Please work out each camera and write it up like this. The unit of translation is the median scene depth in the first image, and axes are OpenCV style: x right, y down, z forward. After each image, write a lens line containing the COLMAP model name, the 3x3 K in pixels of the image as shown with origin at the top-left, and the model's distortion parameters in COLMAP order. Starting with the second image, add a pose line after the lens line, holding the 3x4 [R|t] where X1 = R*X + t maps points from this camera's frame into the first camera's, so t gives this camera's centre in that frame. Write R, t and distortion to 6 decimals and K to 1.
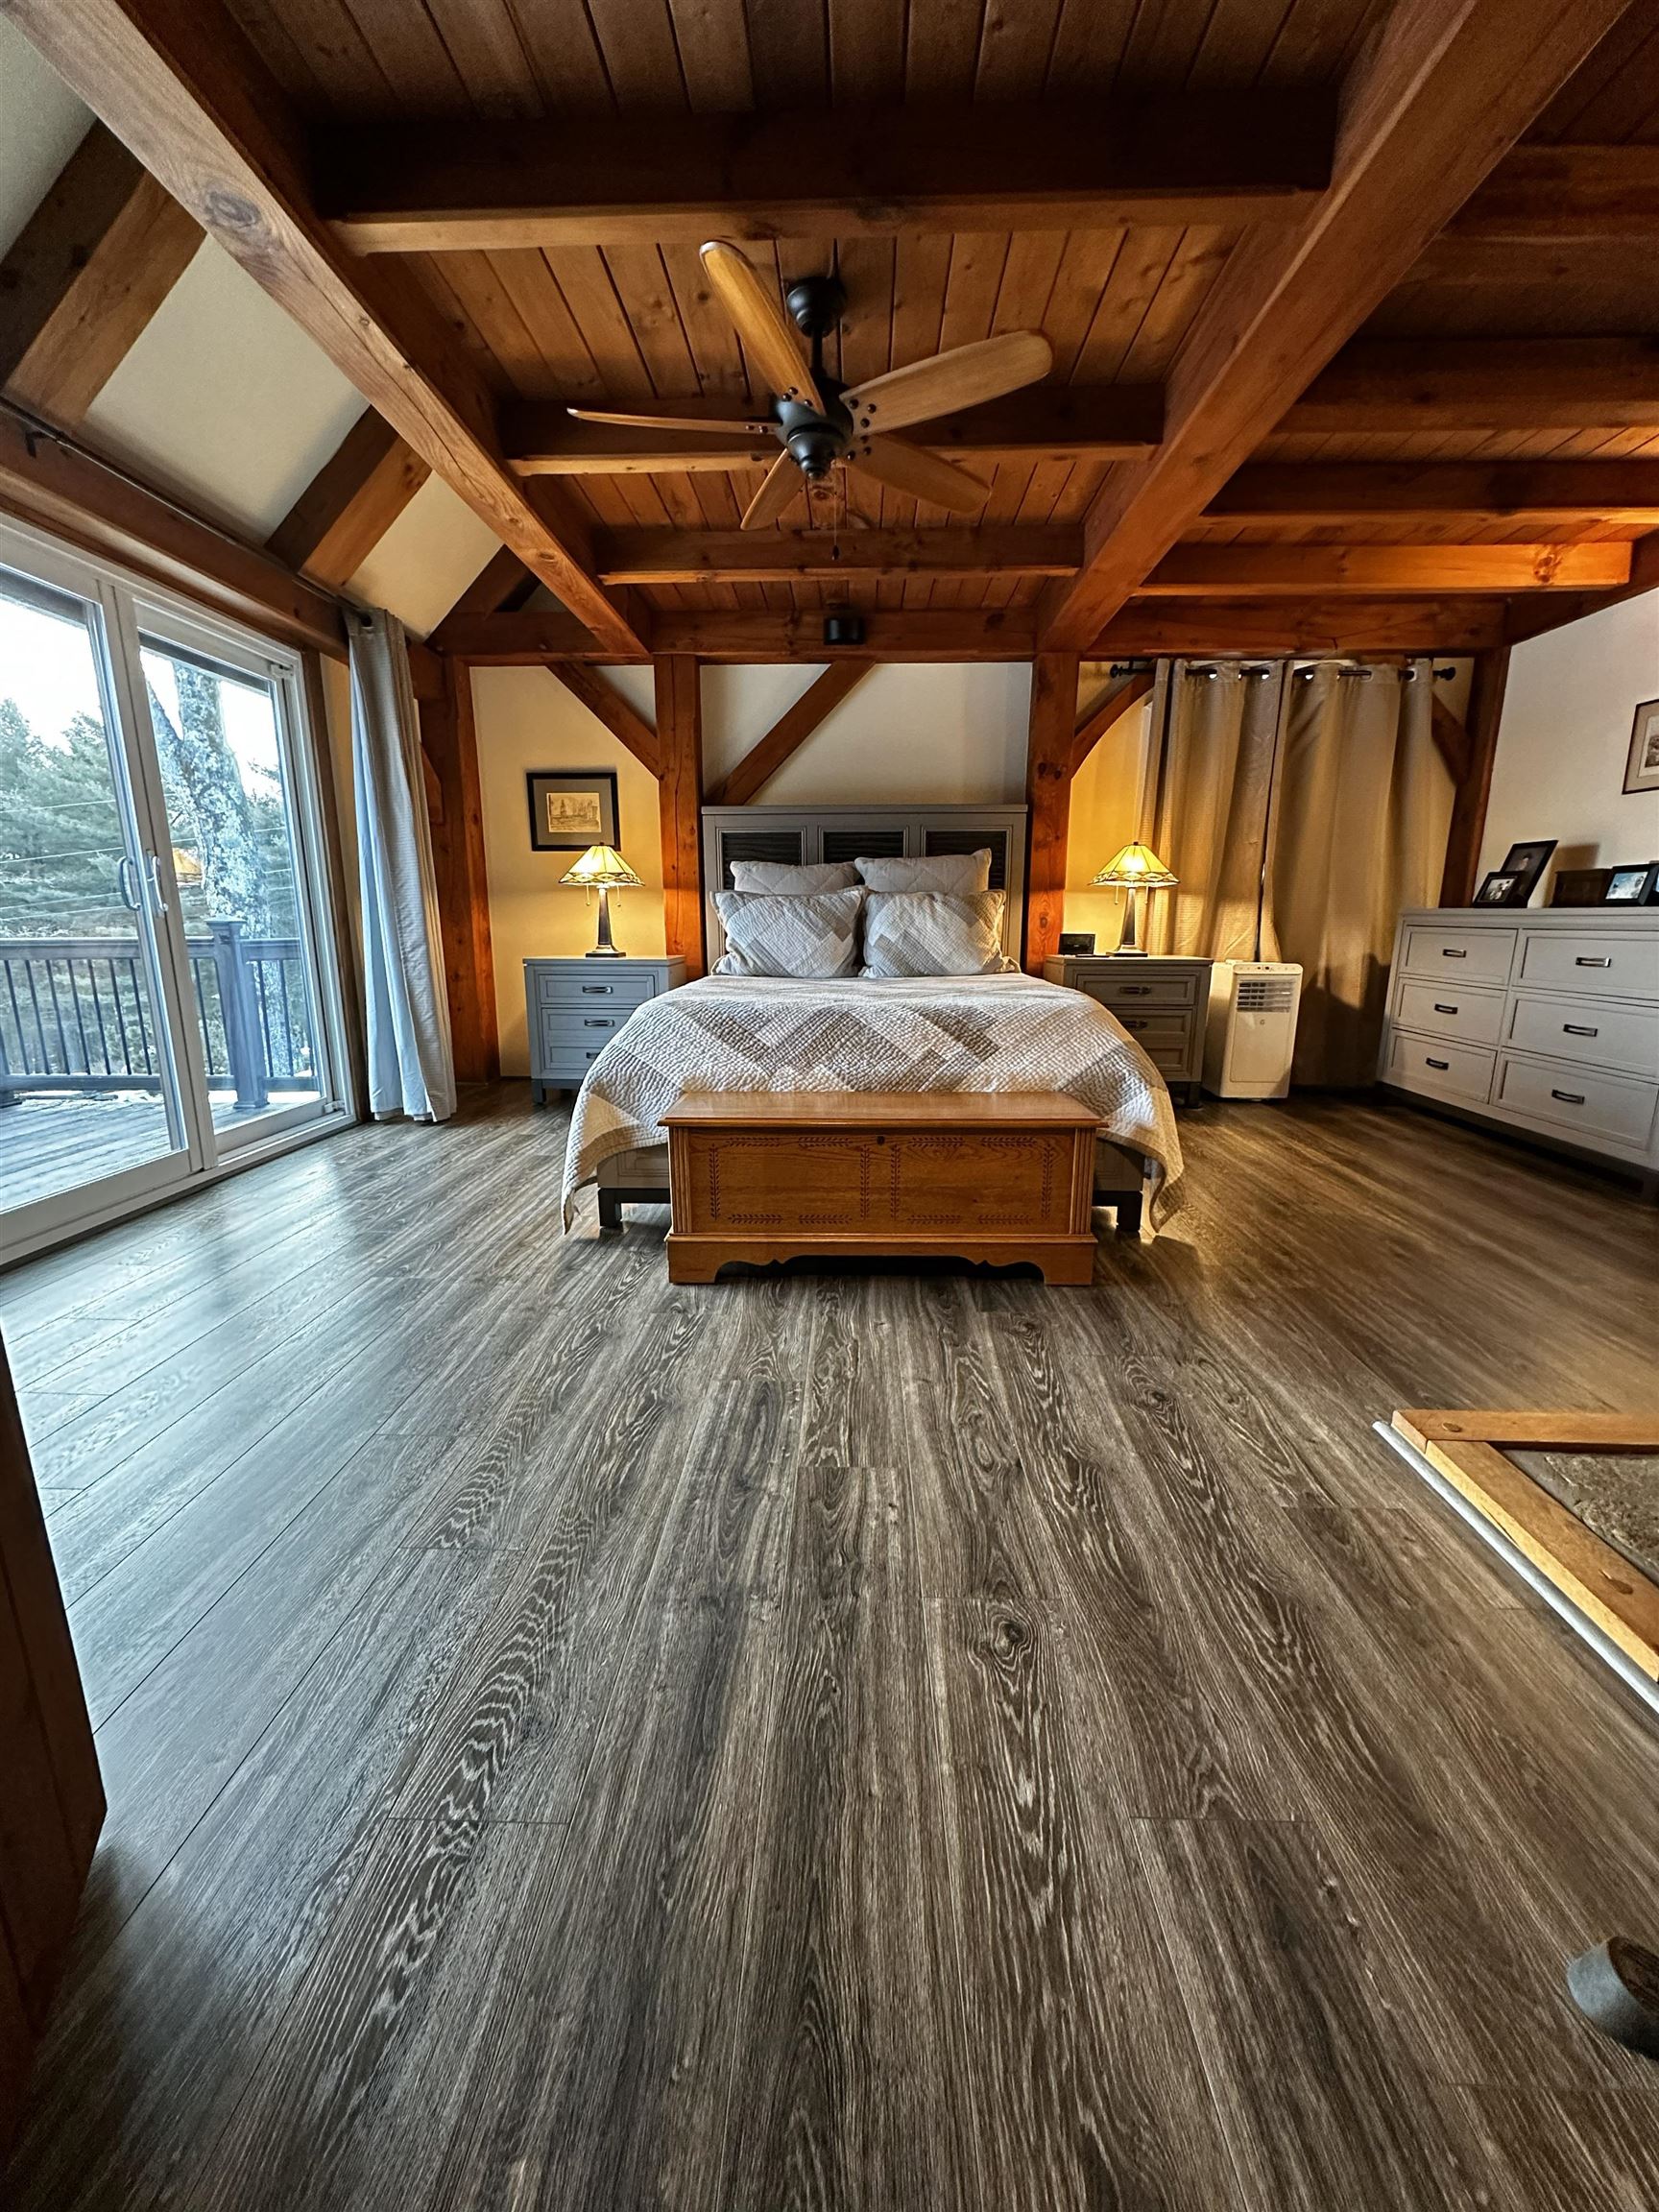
lens RADIAL K [[872.7, 0, 836.9], [0, 872.7, 1102.9], [0, 0, 1]] dist [-0.001223, -0.000115]
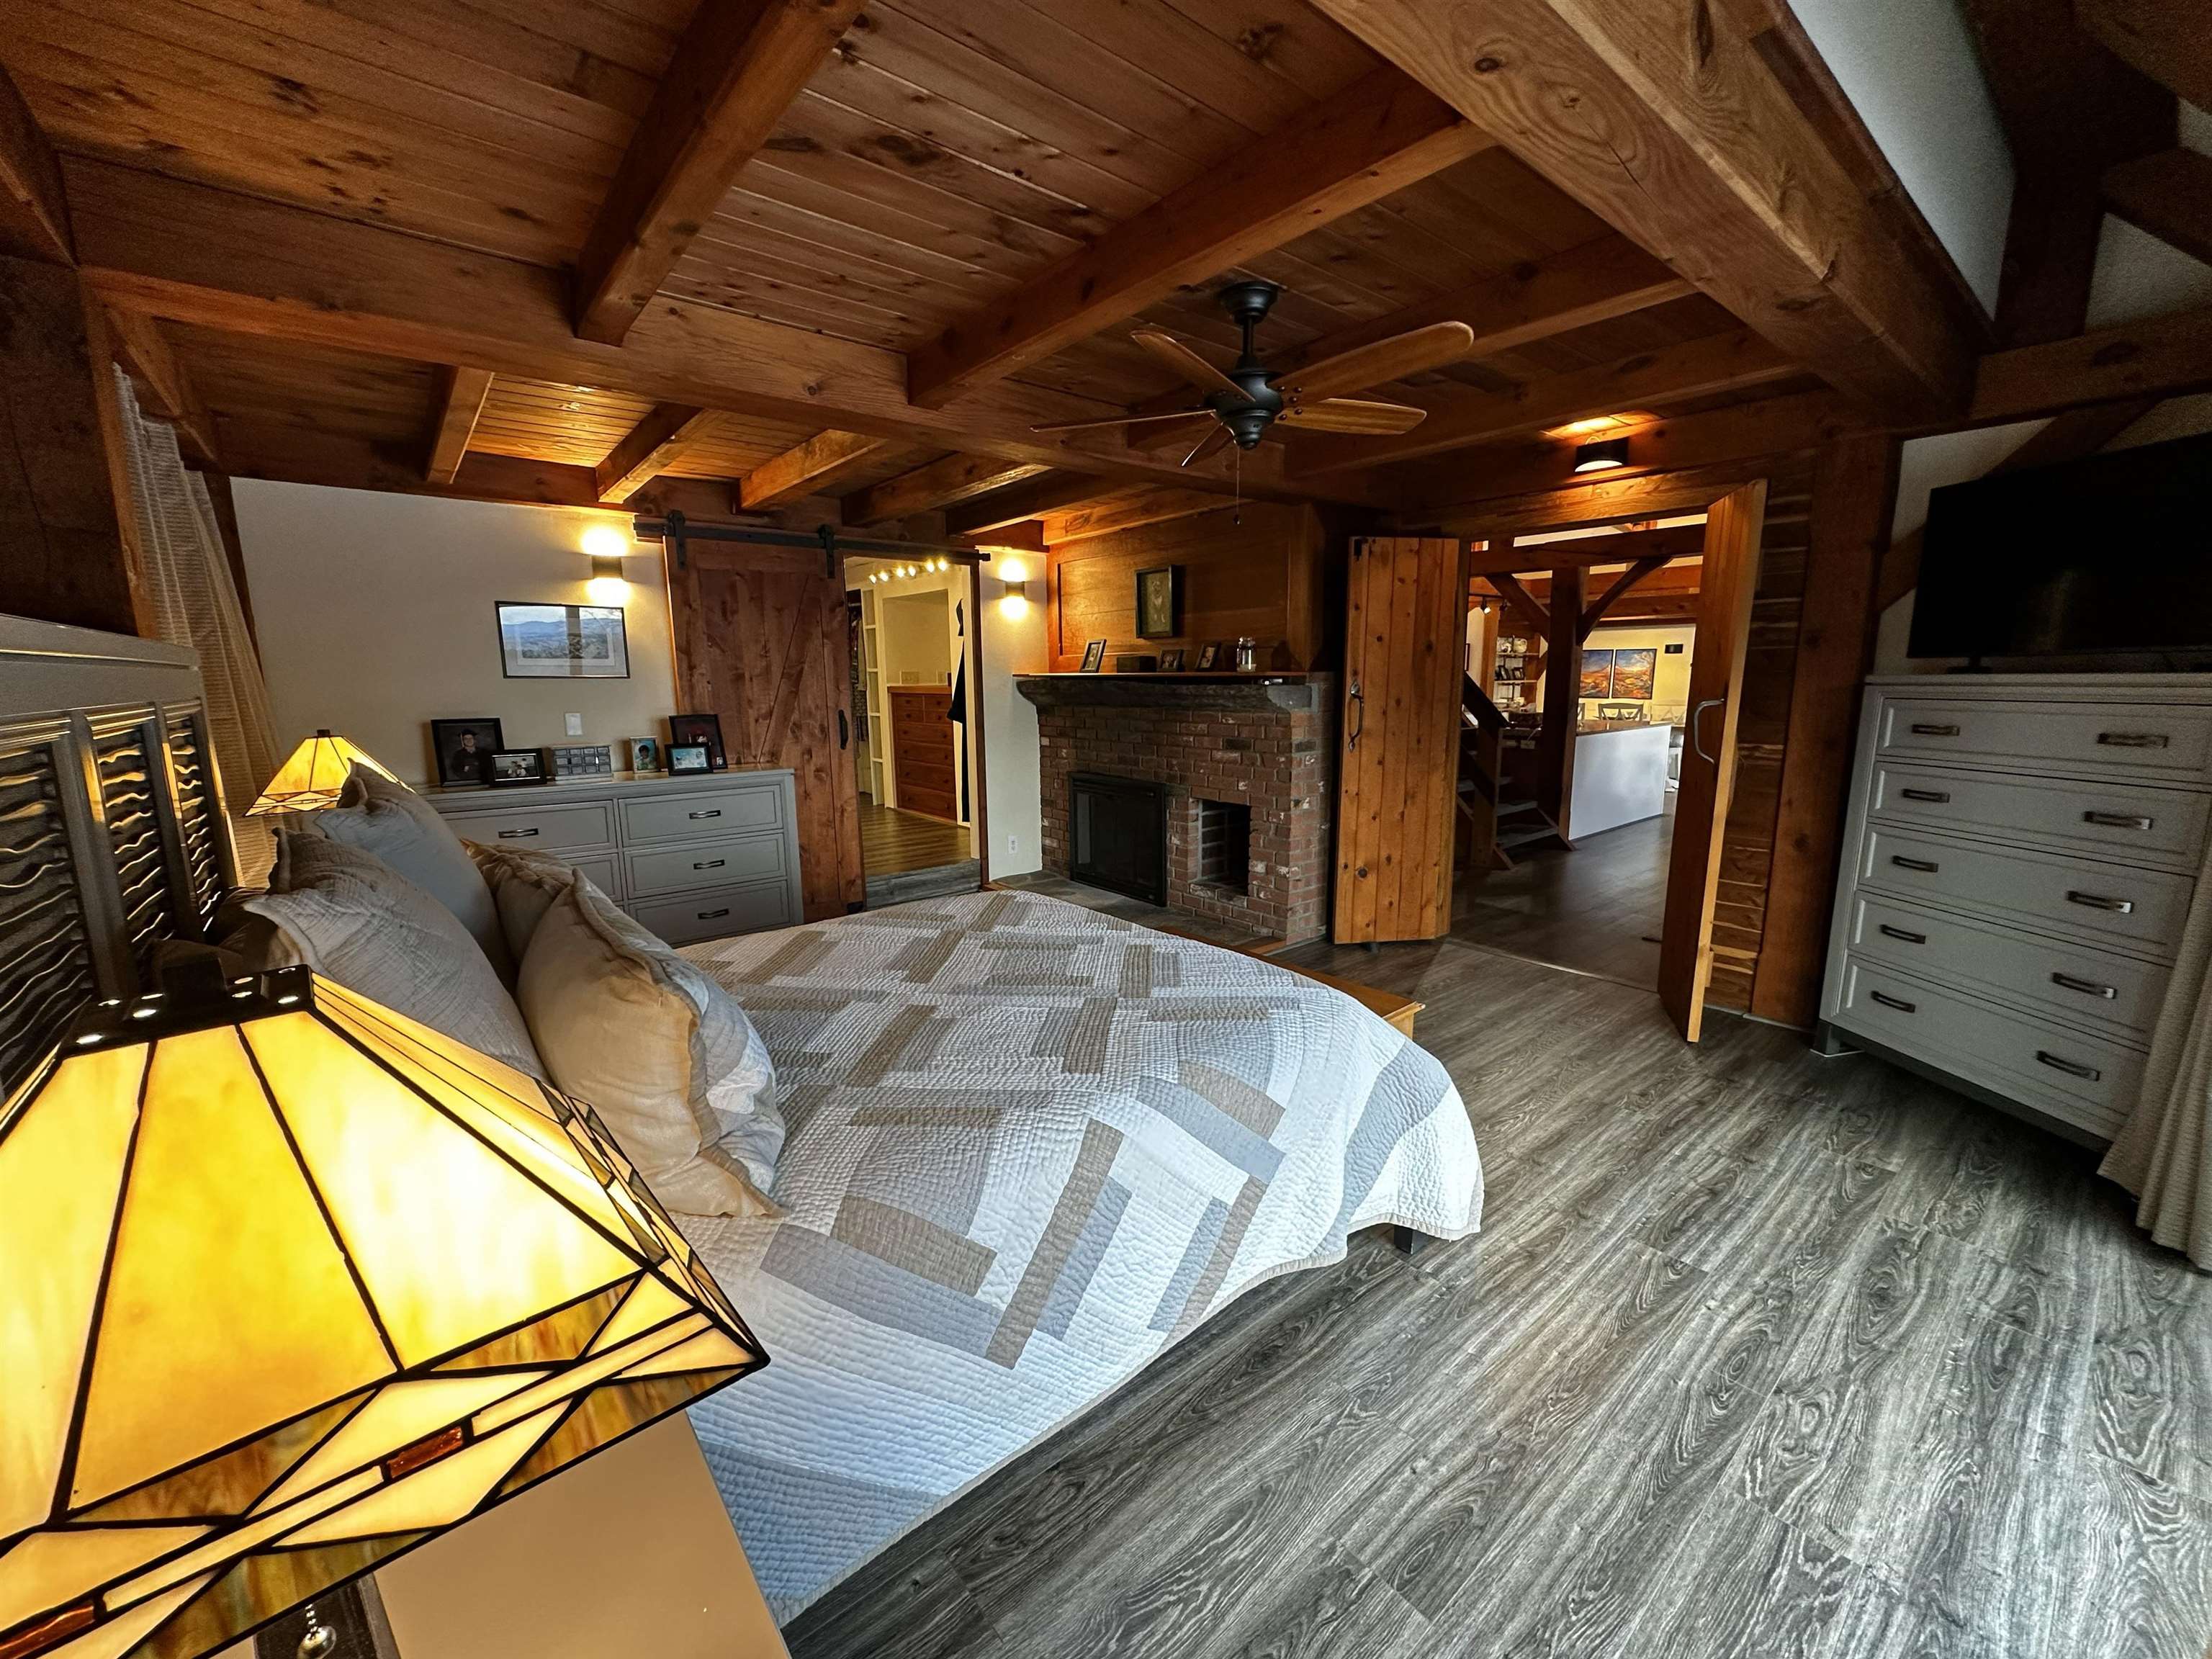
lens RADIAL K [[872.7, 0, 1108.2], [0, 872.7, 832.4], [0, 0, 1]] dist [-0.001223, -0.000115]
pose [[-0.664666, -0.130581, 0.735641, -0.563693], [0.171471, 0.931667, 0.320304, -0.928840], [-0.727198, 0.339036, -0.596857, 2.723069]]
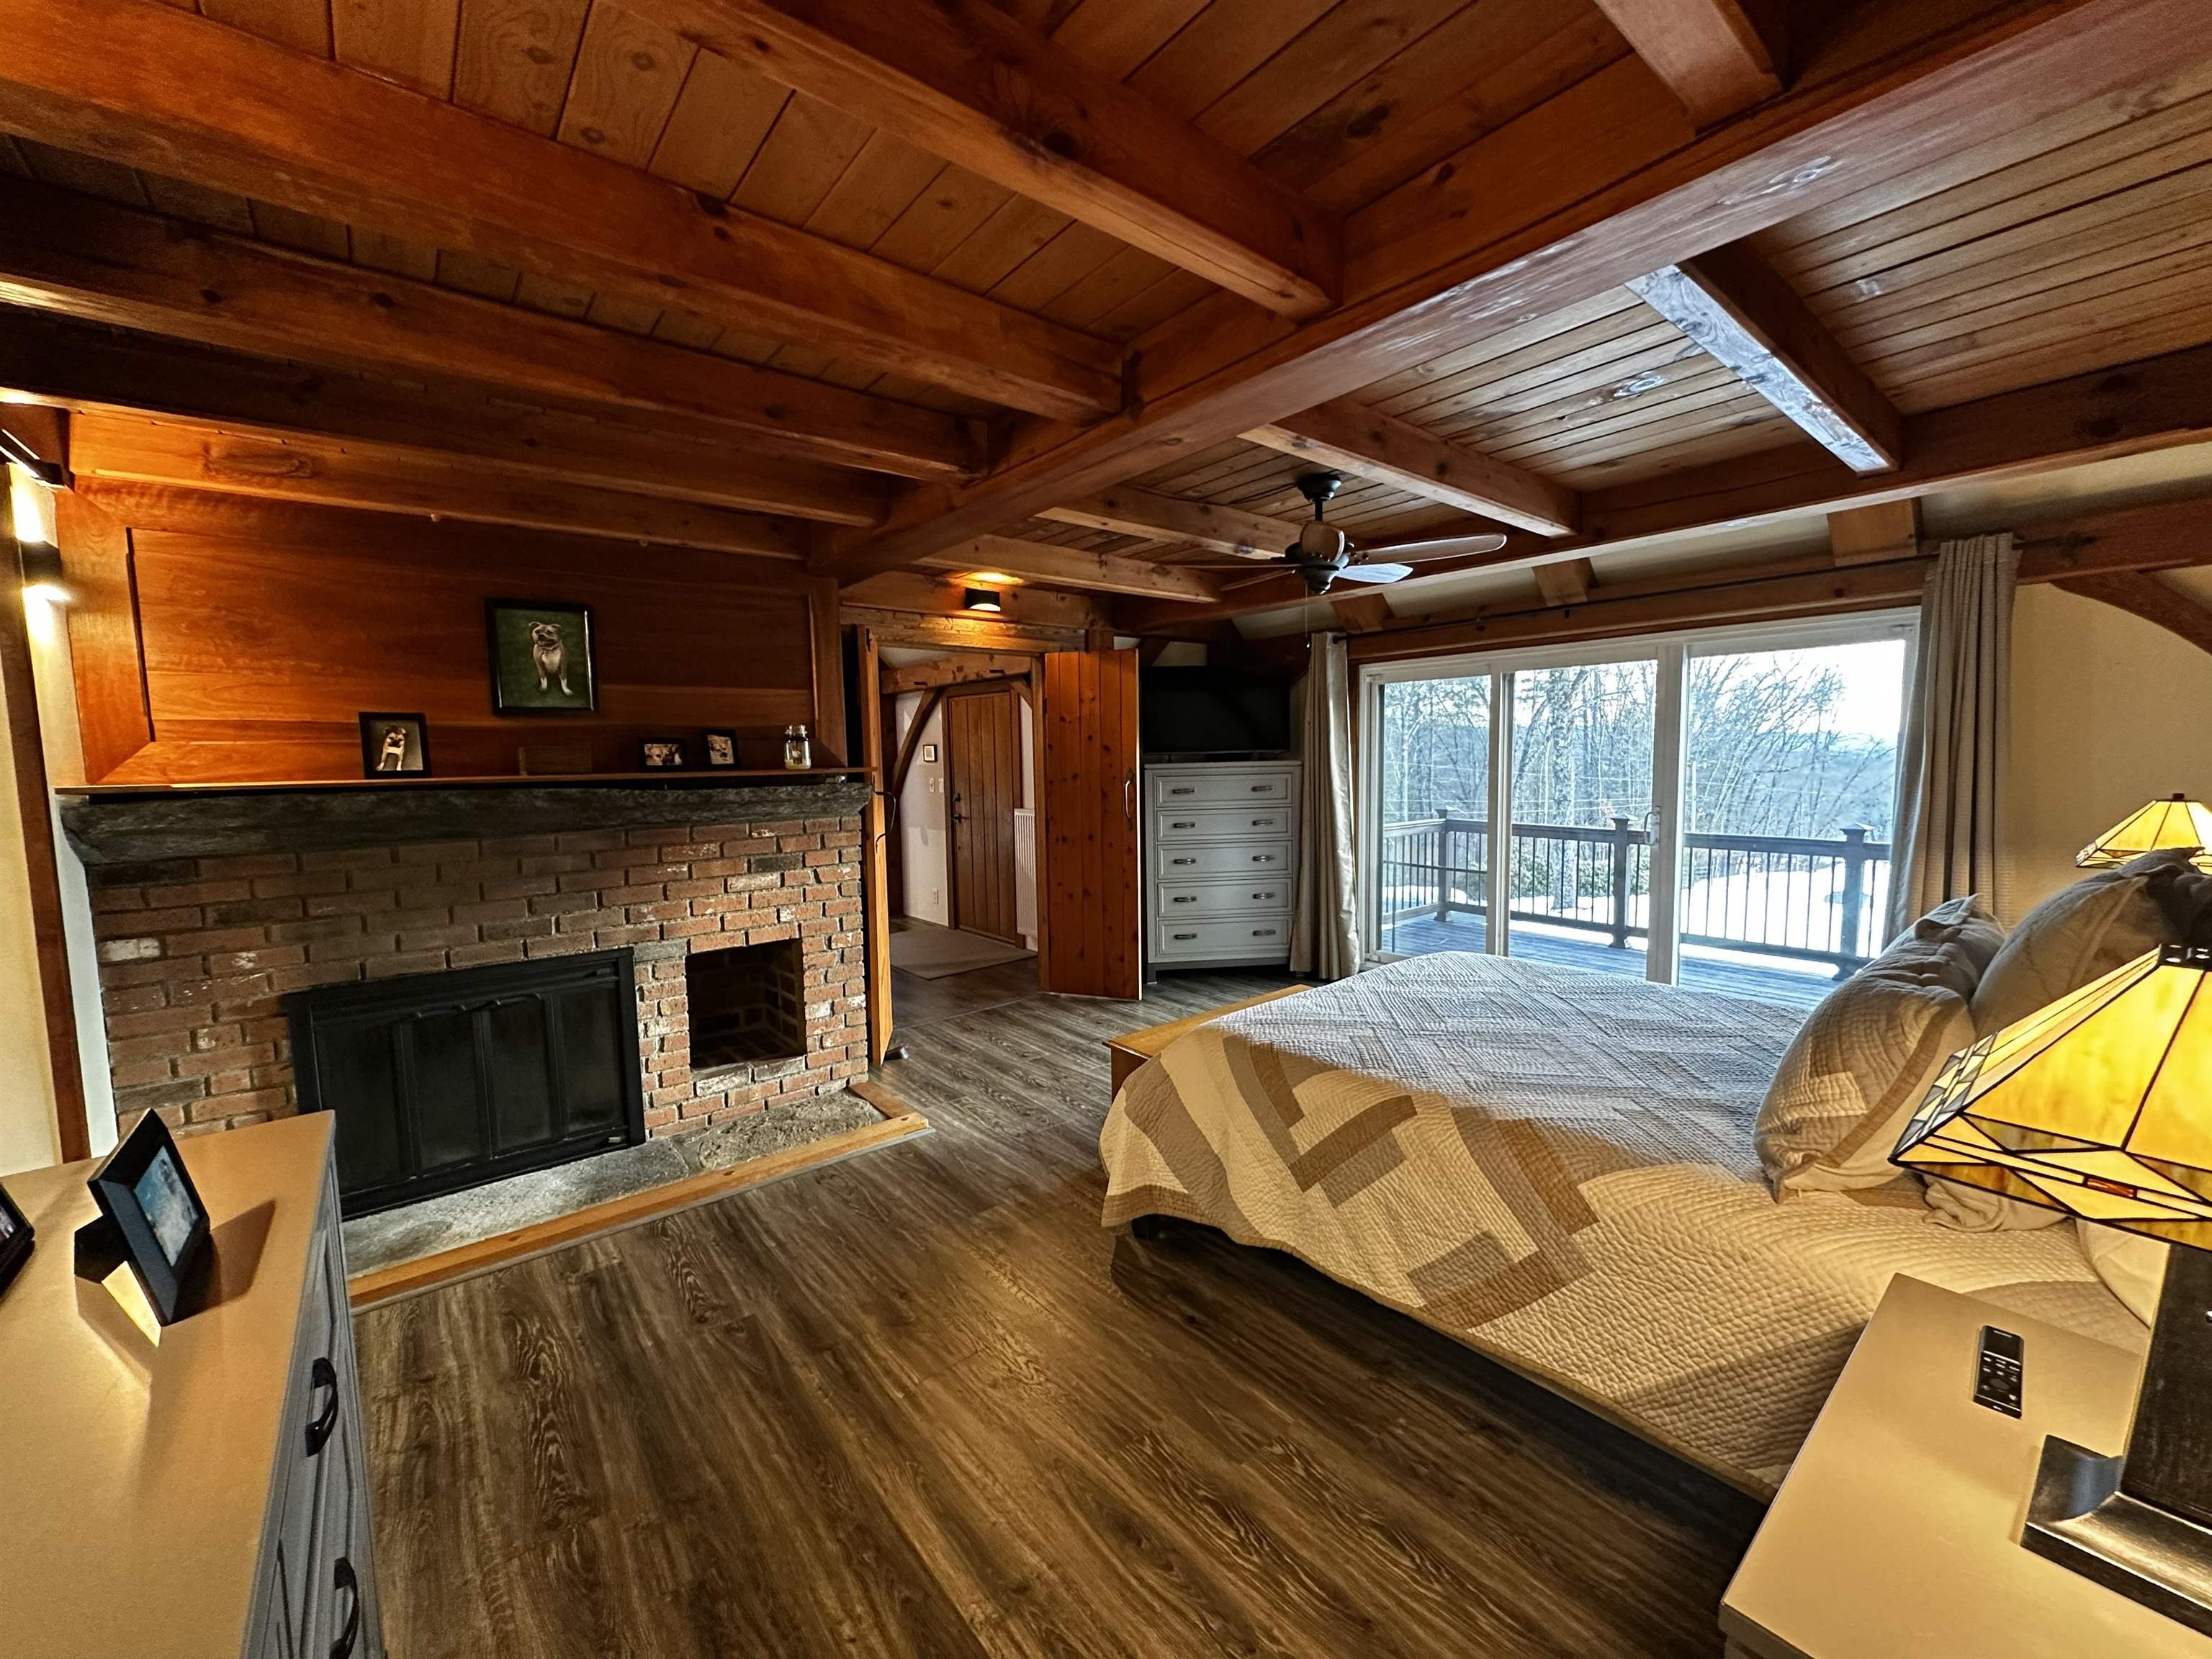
lens RADIAL K [[872.7, 0, 1111.9], [0, 872.7, 823.4], [0, 0, 1]] dist [-0.001223, -0.000115]
pose [[-0.751236, 0.063711, -0.656952, 1.701046], [-0.128995, 0.961965, 0.240799, -0.939335], [0.647306, 0.265640, -0.714444, 2.695181]]
